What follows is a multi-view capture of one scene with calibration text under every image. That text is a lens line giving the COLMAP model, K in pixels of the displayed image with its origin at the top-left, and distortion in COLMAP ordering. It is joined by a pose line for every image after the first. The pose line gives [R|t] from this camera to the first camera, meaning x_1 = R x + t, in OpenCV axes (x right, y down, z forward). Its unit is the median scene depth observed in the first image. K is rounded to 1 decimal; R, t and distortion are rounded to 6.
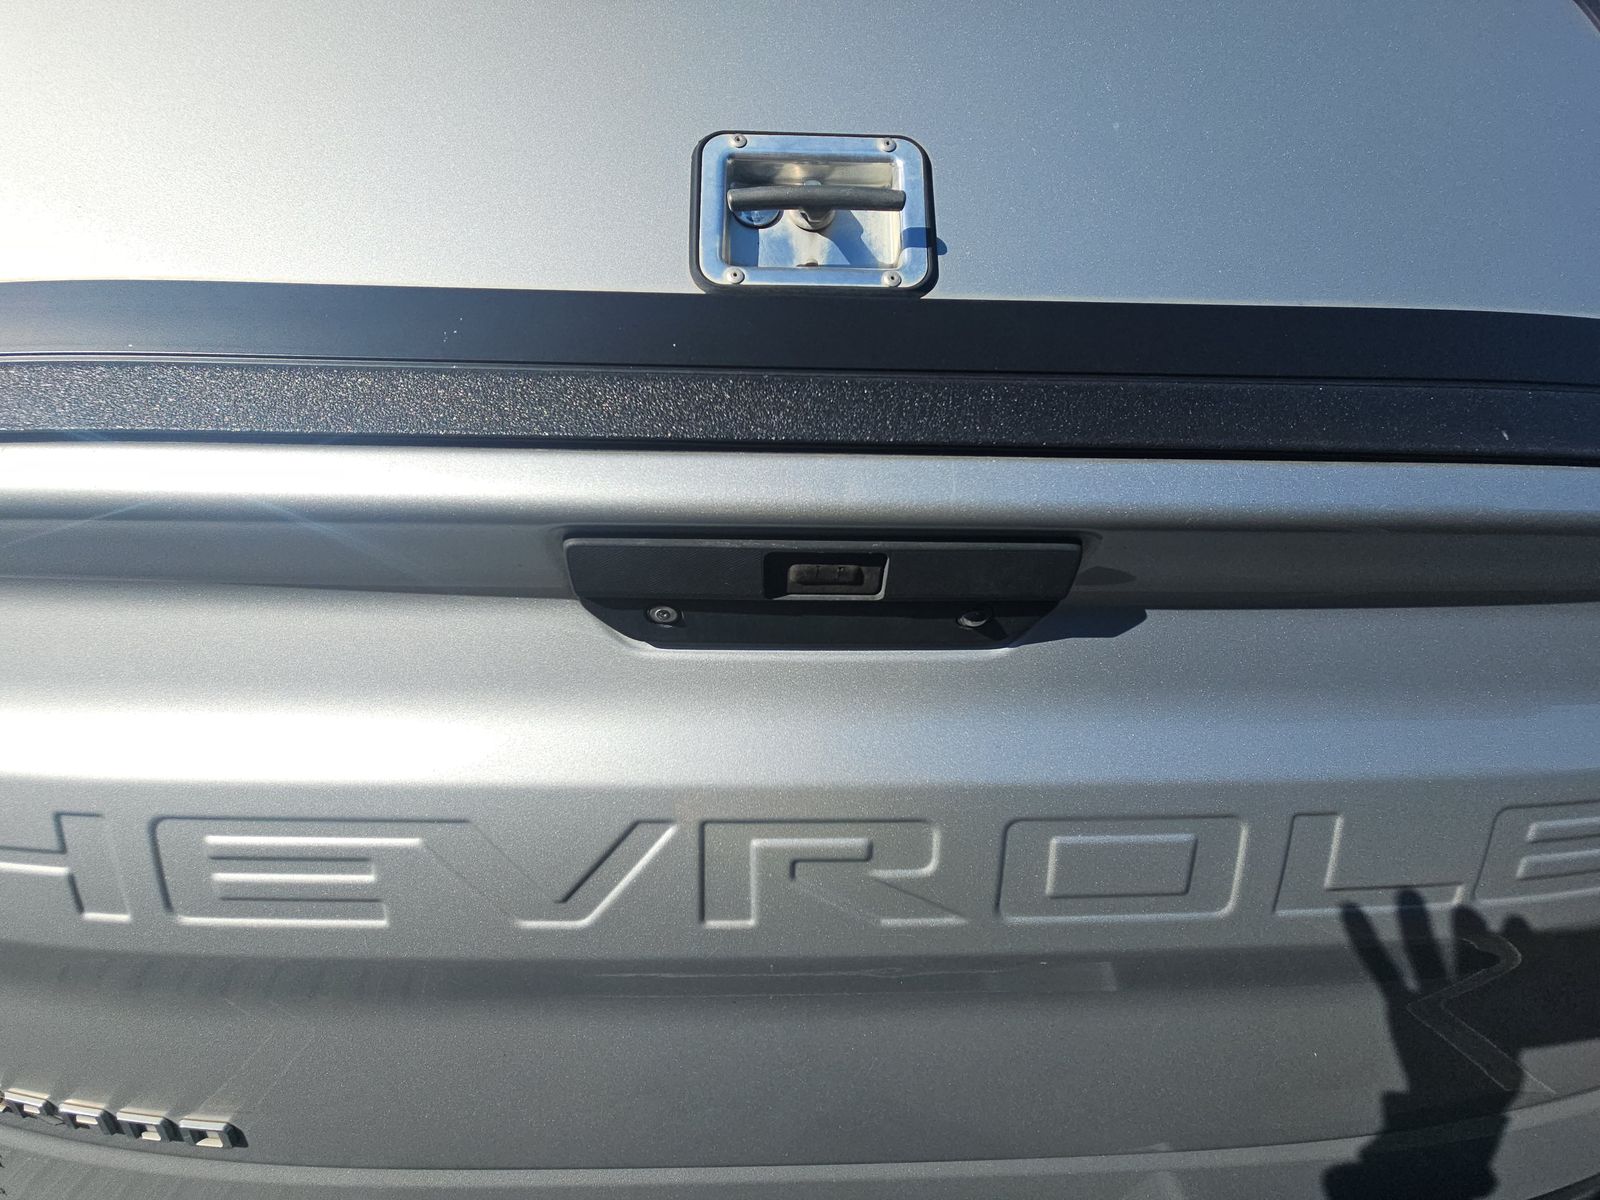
lens RADIAL K [[694.0, 0, 808.2], [0, 694.0, 608.9], [0, 0, 1]] dist [-0.002699, -0.000288]
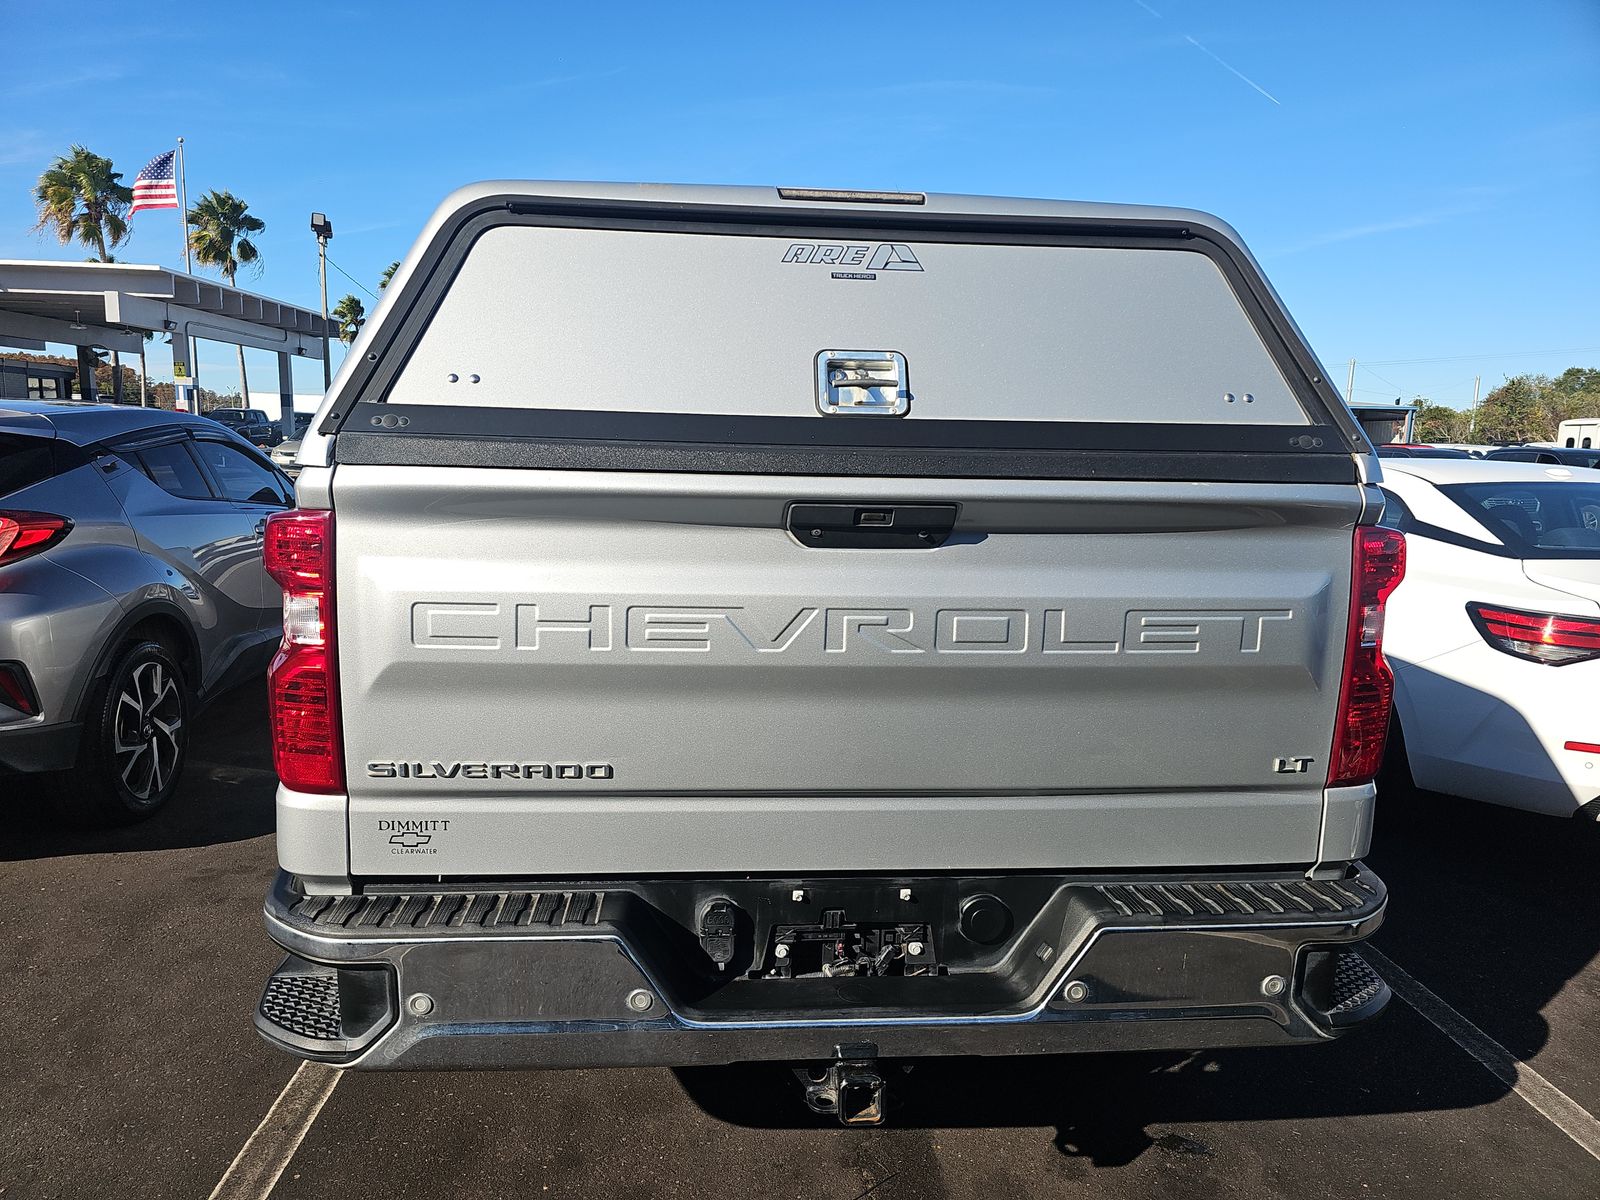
lens RADIAL K [[1070.9, 0, 793.4], [0, 1070.9, 631.3], [0, 0, 1]] dist [0.083657, -0.104512]
pose [[0.999046, -0.002474, 0.043590, -0.444788], [0.005487, 0.997592, -0.069144, 0.648725], [-0.043314, 0.069317, 0.996654, -3.044713]]
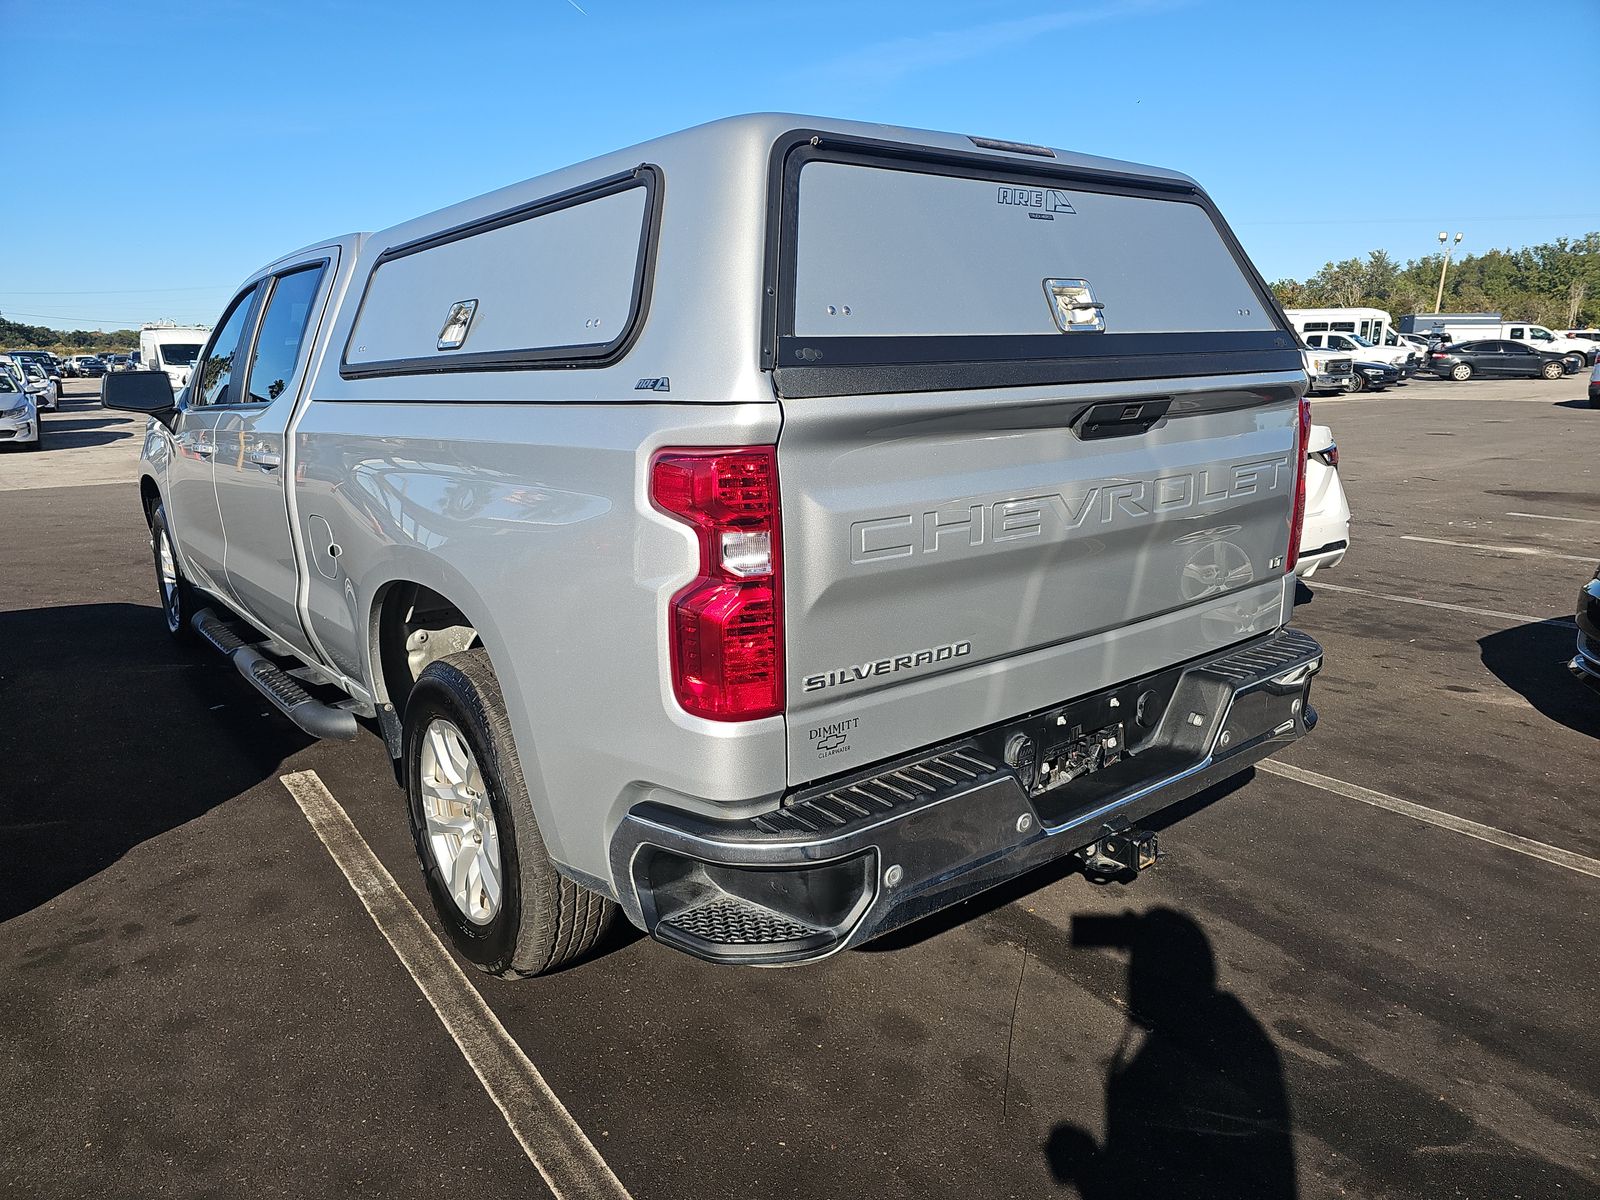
lens RADIAL K [[1070.9, 0, 793.4], [0, 1070.9, 631.3], [0, 0, 1]] dist [0.083657, -0.104512]
pose [[0.805878, -0.179773, 0.564129, -4.352946], [0.175808, 0.982474, 0.061941, 0.382856], [-0.565378, 0.049261, 0.823360, -2.423273]]
